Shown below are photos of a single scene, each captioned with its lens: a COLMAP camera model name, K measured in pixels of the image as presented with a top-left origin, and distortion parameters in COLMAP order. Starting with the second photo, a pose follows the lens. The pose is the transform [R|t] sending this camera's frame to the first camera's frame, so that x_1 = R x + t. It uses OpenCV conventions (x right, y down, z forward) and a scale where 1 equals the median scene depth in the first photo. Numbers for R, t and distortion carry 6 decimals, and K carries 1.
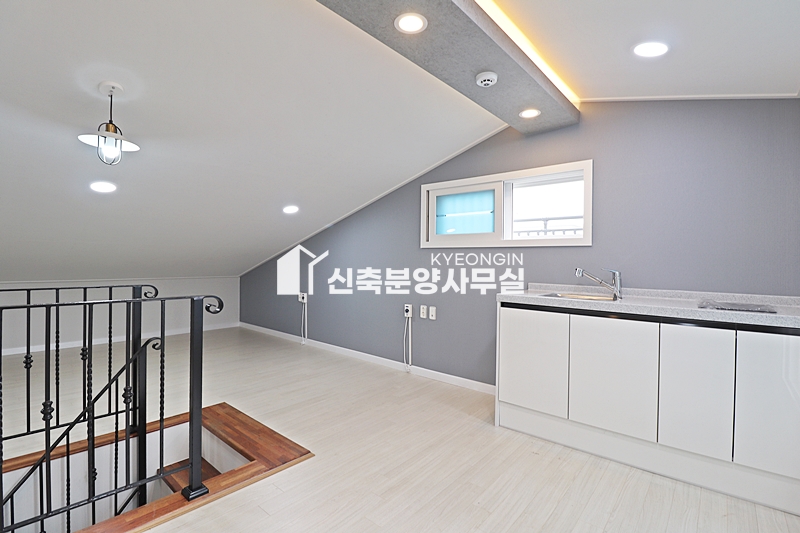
lens RADIAL K [[368.0, 0, 399.3], [0, 368.0, 260.4], [0, 0, 1]] dist [-0.003329, -0.010138]
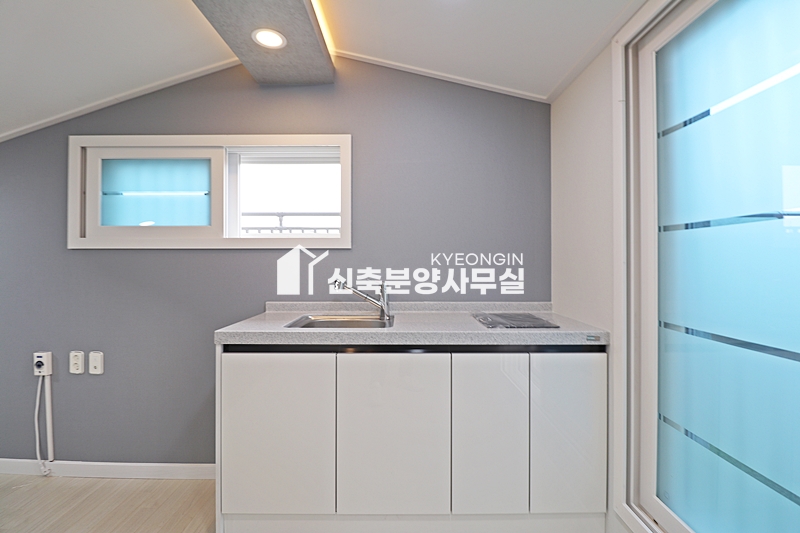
lens RADIAL K [[368.0, 0, 403.4], [0, 368.0, 255.1], [0, 0, 1]] dist [-0.003329, -0.010138]
pose [[0.746518, -0.005049, 0.665346, 0.073873], [0.013388, 0.999883, -0.007434, -0.014170], [-0.665230, 0.014457, 0.746498, 0.268154]]
